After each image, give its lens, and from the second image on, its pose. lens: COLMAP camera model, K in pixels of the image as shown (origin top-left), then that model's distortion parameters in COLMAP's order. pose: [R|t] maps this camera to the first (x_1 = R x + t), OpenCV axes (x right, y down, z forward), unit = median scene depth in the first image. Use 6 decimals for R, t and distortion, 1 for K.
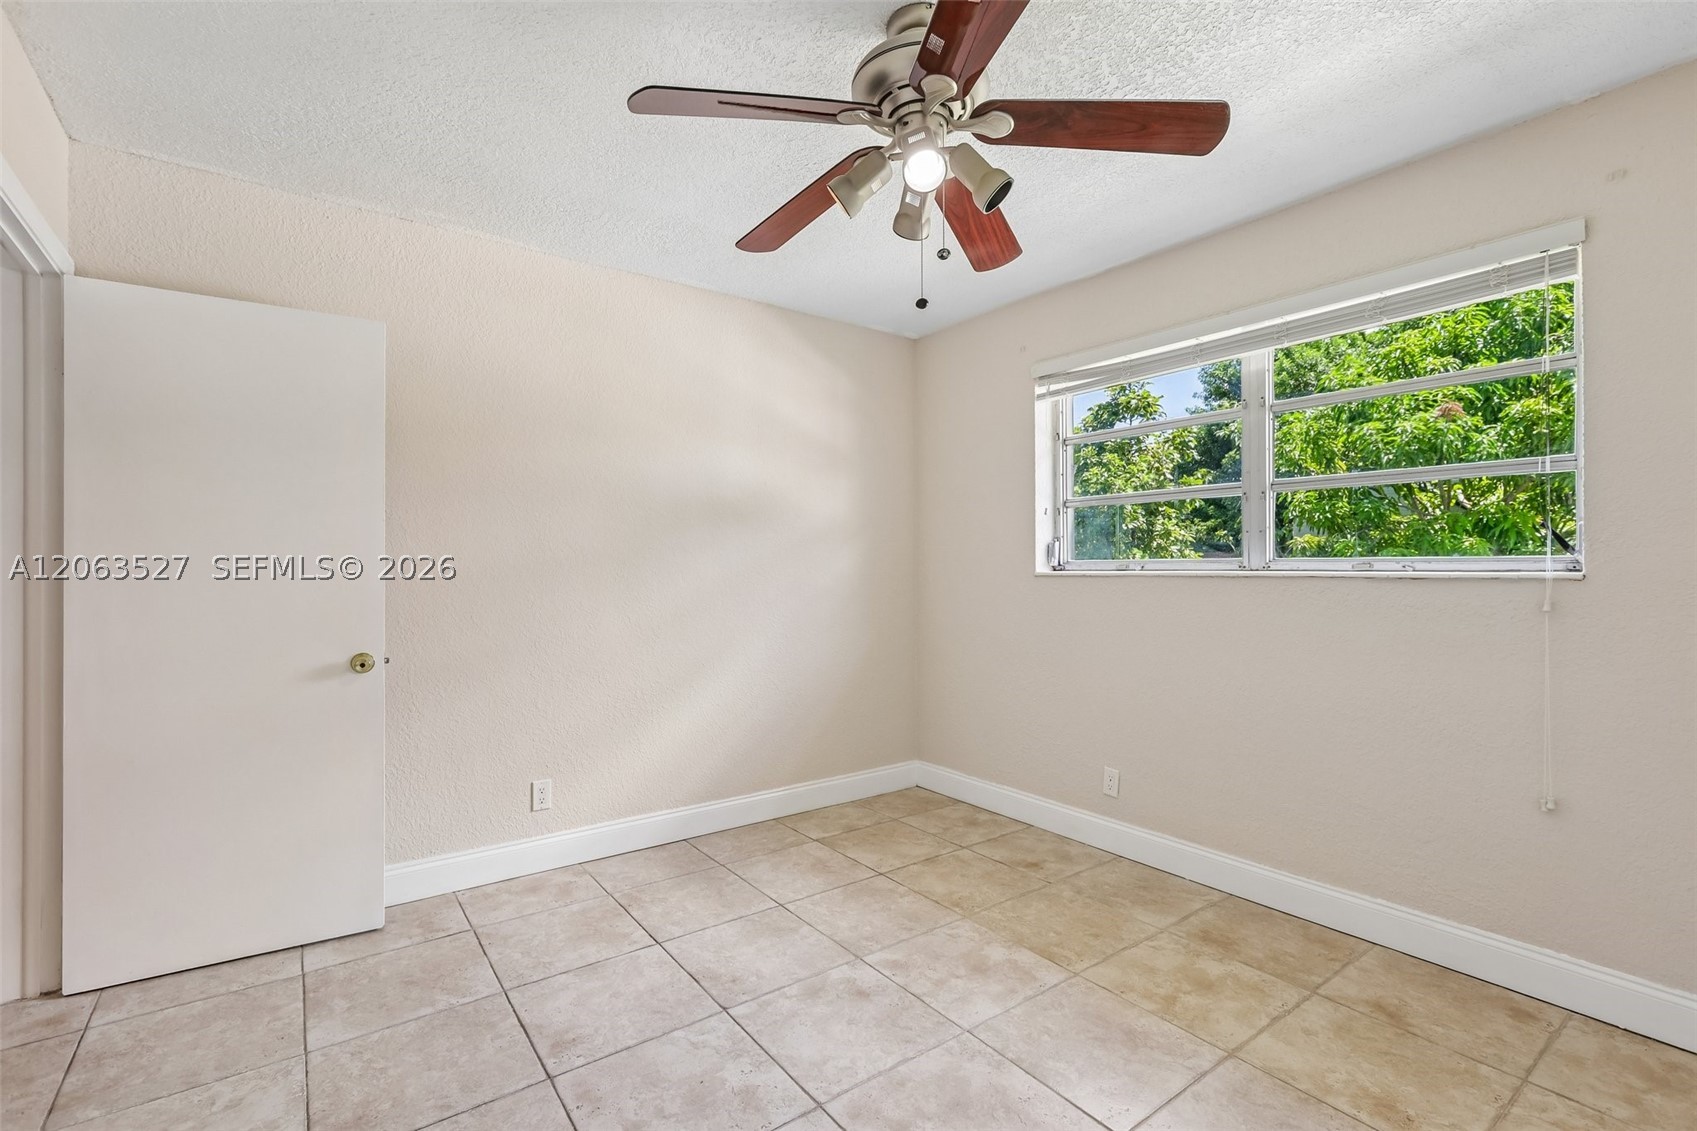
lens RADIAL K [[761.5, 0, 845.3], [0, 761.5, 563.7], [0, 0, 1]] dist [-0.002073, 0.002689]
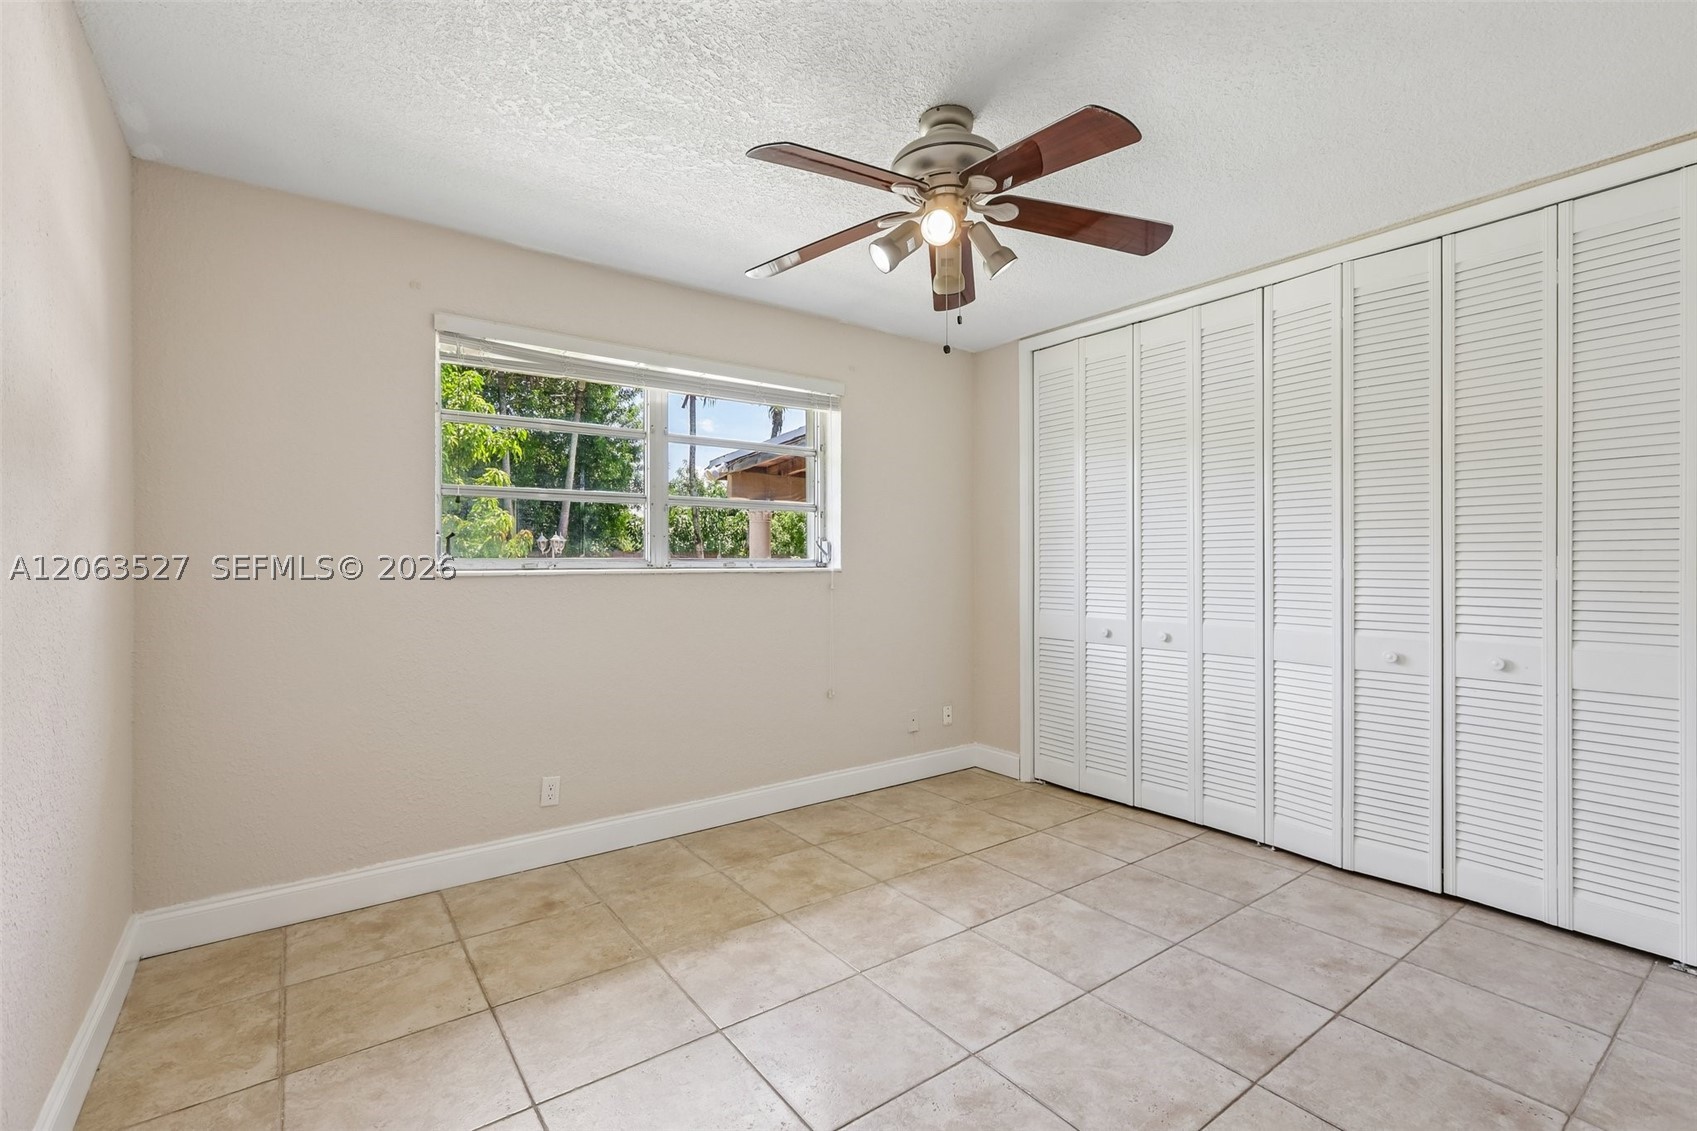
lens RADIAL K [[761.5, 0, 842.9], [0, 761.5, 559.6], [0, 0, 1]] dist [-0.002073, 0.002689]
pose [[-0.001491, 0.006376, 0.999979, -0.759030], [-0.002351, 0.999977, -0.006380, 0.002630], [-0.999996, -0.002360, -0.001476, 0.794333]]
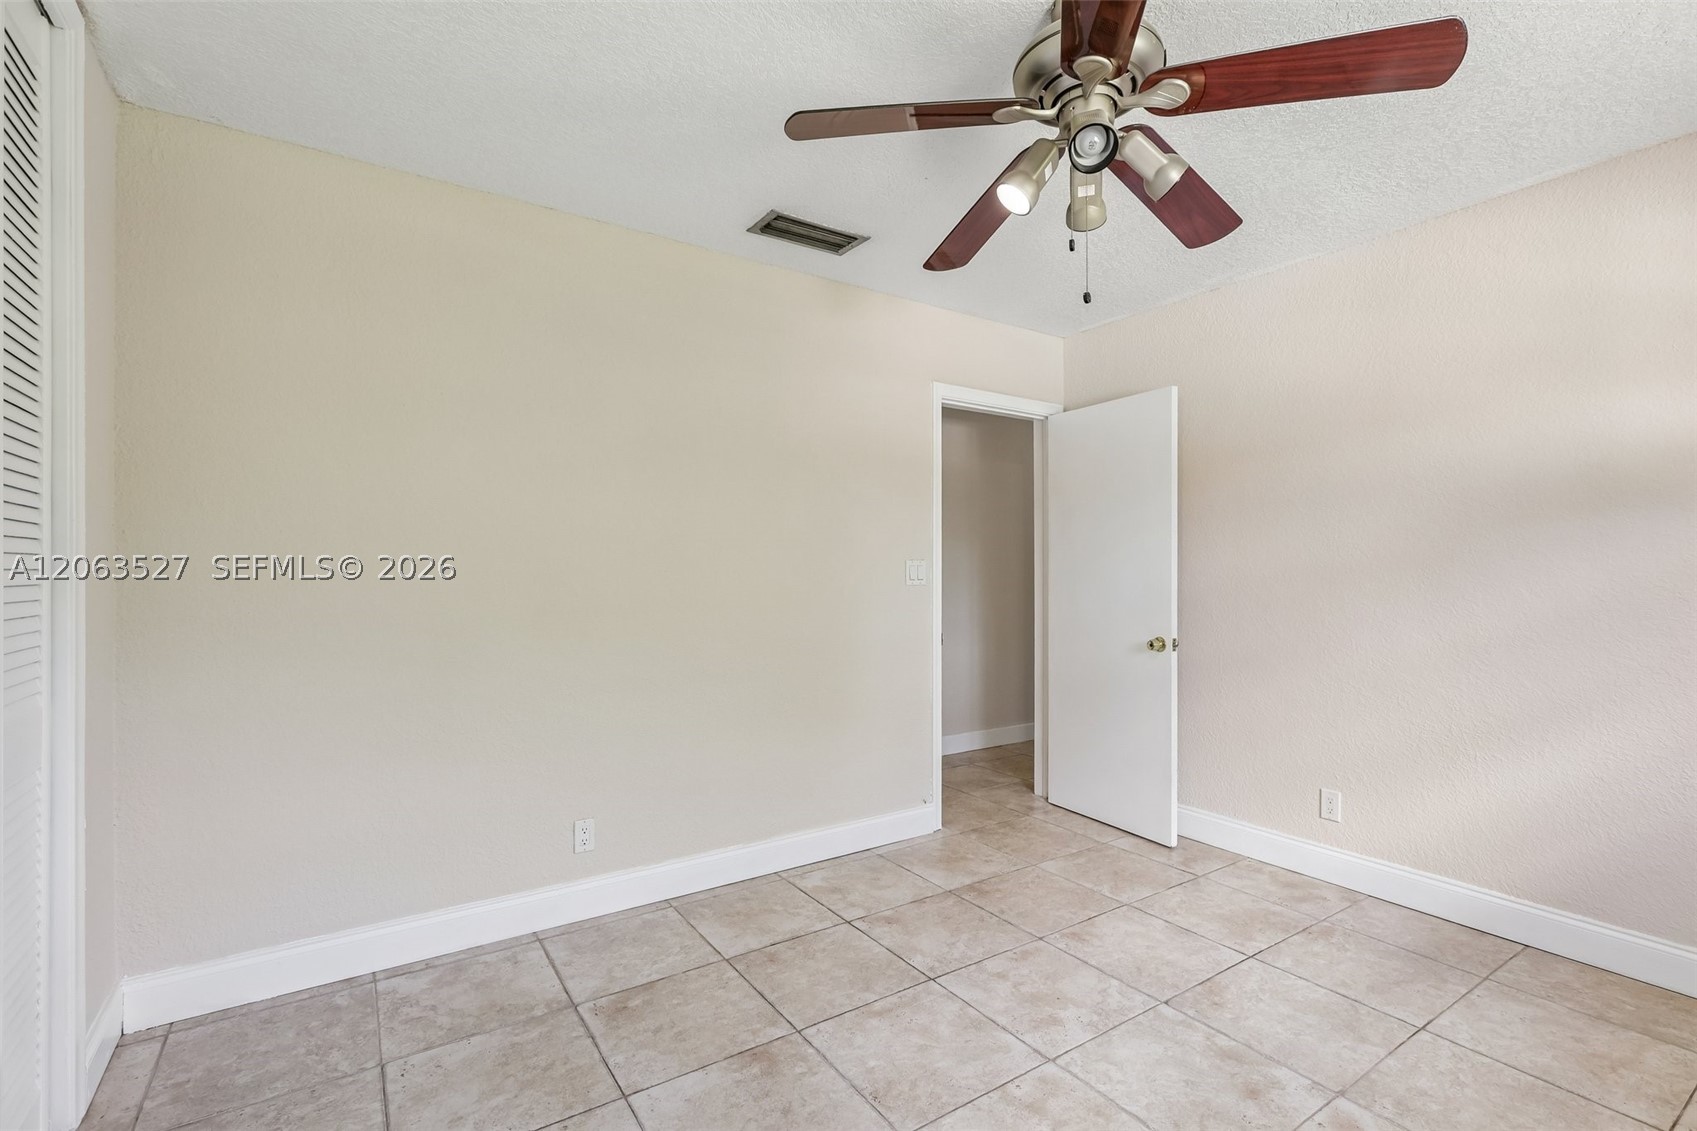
lens RADIAL K [[761.5, 0, 859.3], [0, 761.5, 575.0], [0, 0, 1]] dist [-0.002073, 0.002689]
pose [[-0.038047, 0.004124, -0.999267, 0.720177], [0.003755, 0.999985, 0.003984, 0.000480], [0.999269, -0.003600, -0.038061, 0.510989]]
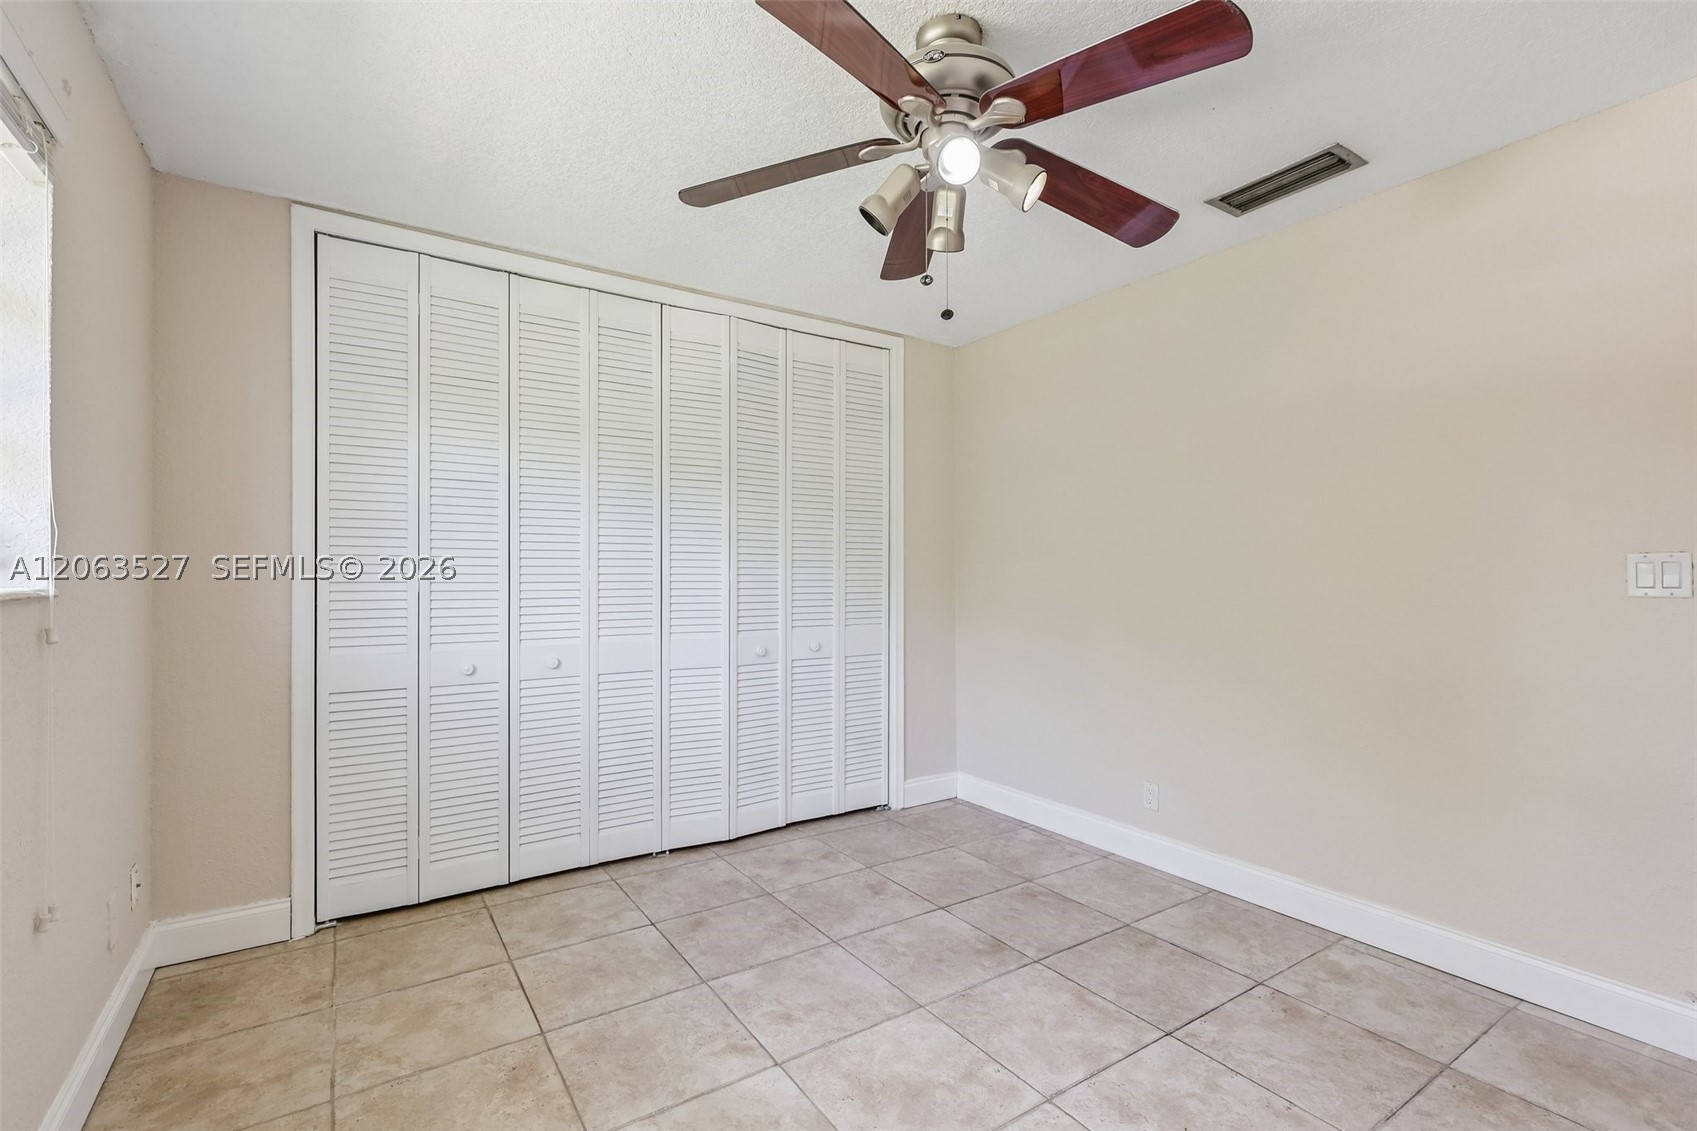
lens RADIAL K [[761.5, 0, 852.6], [0, 761.5, 575.2], [0, 0, 1]] dist [-0.002073, 0.002689]
pose [[-0.999225, 0.002523, 0.039269, 0.126120], [0.002350, 0.999987, -0.004463, 0.004526], [-0.039280, -0.004368, -0.999219, 1.360955]]
